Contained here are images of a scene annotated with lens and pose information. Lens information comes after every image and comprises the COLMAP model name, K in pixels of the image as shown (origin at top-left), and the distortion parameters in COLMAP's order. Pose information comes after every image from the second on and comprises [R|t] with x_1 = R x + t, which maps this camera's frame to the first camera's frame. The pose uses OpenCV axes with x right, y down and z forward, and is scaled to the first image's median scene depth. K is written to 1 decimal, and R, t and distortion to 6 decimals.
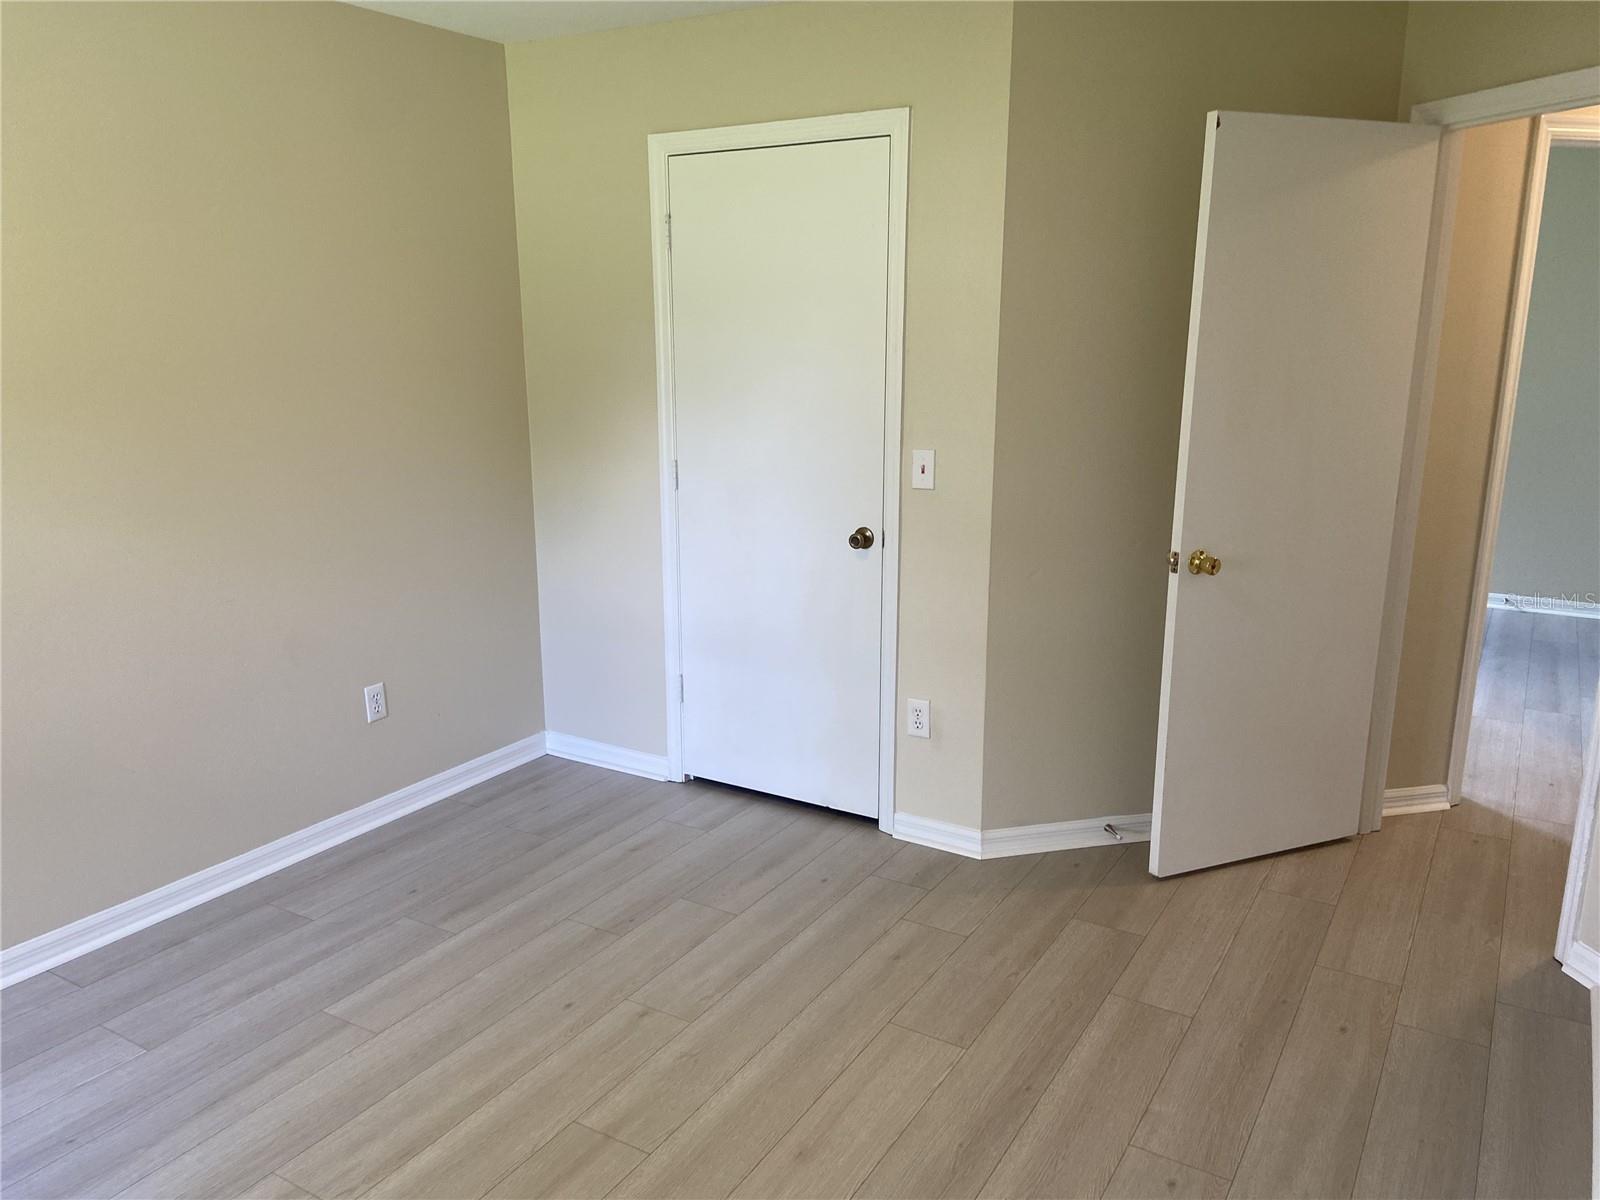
lens RADIAL K [[1197.8, 0, 785.5], [0, 1197.8, 599.3], [0, 0, 1]] dist [0.110695, -0.132398]
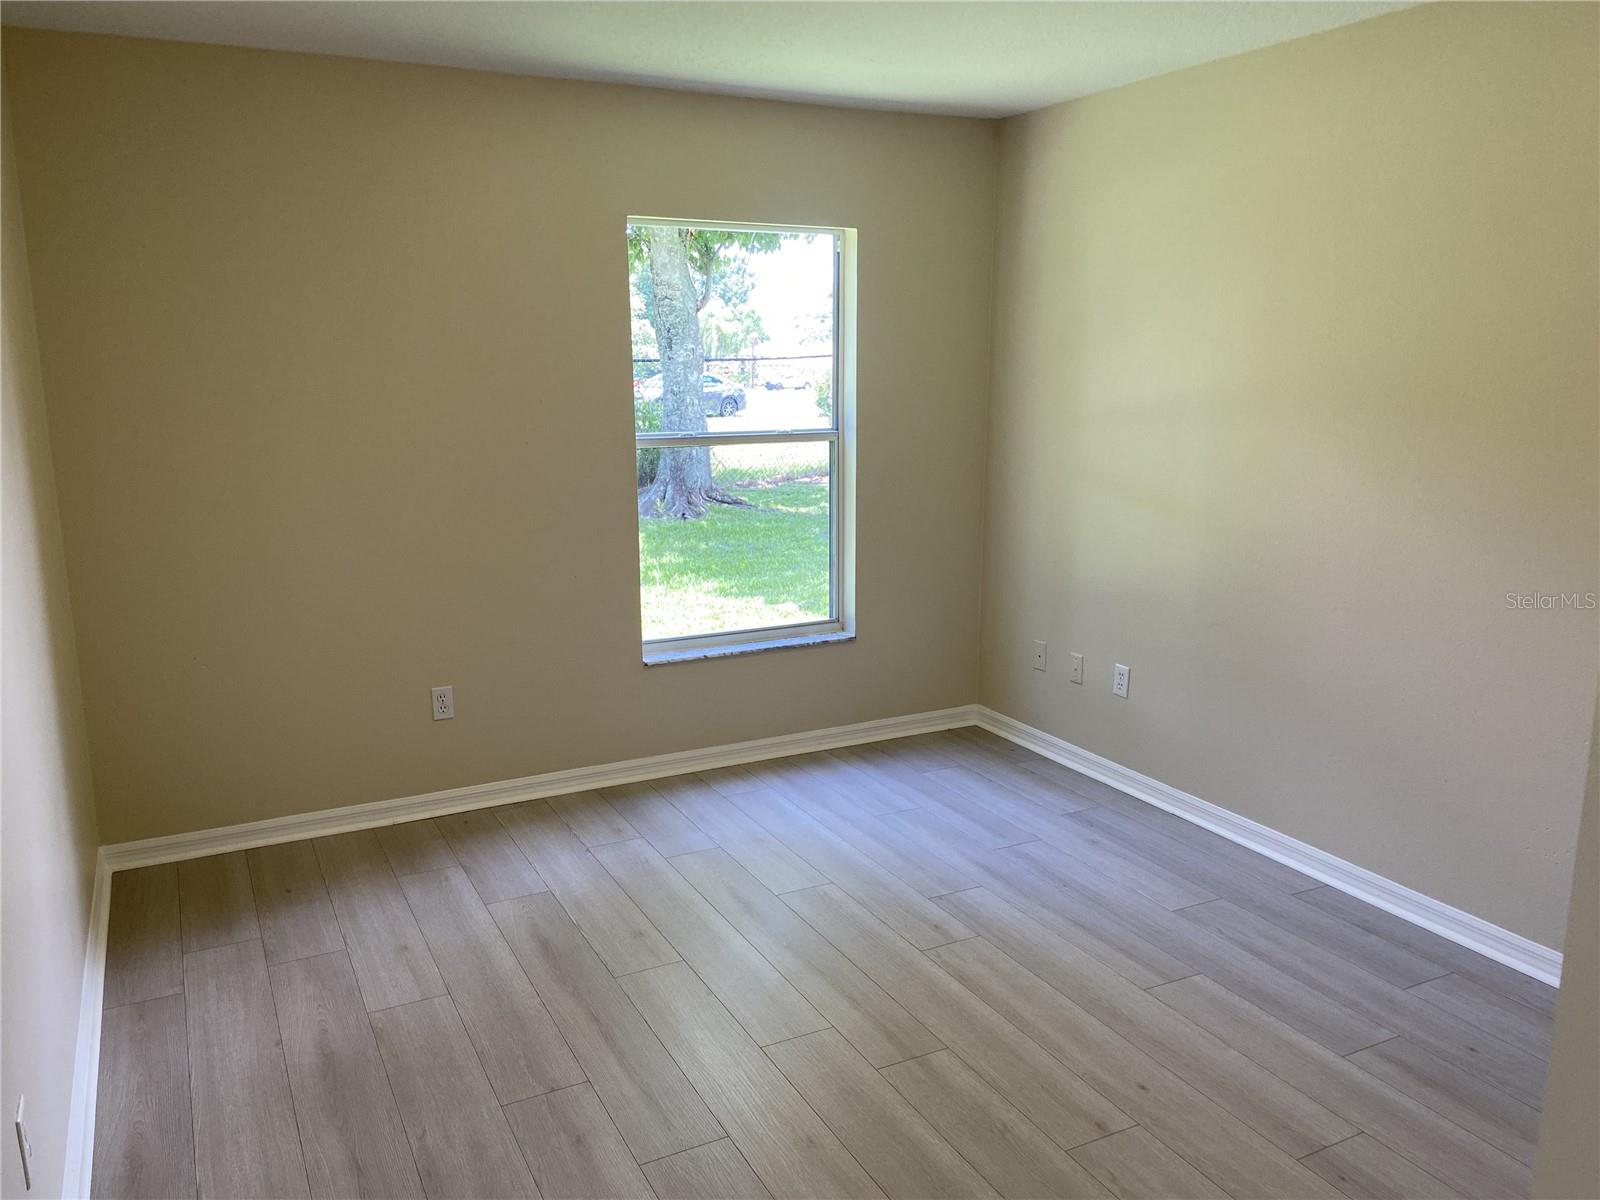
lens RADIAL K [[1197.8, 0, 789.6], [0, 1197.8, 583.4], [0, 0, 1]] dist [0.110695, -0.132398]
pose [[-0.516527, 0.160618, -0.841072, 0.645801], [-0.189707, 0.936374, 0.295322, -0.233305], [0.834992, 0.312100, -0.453192, 1.031825]]
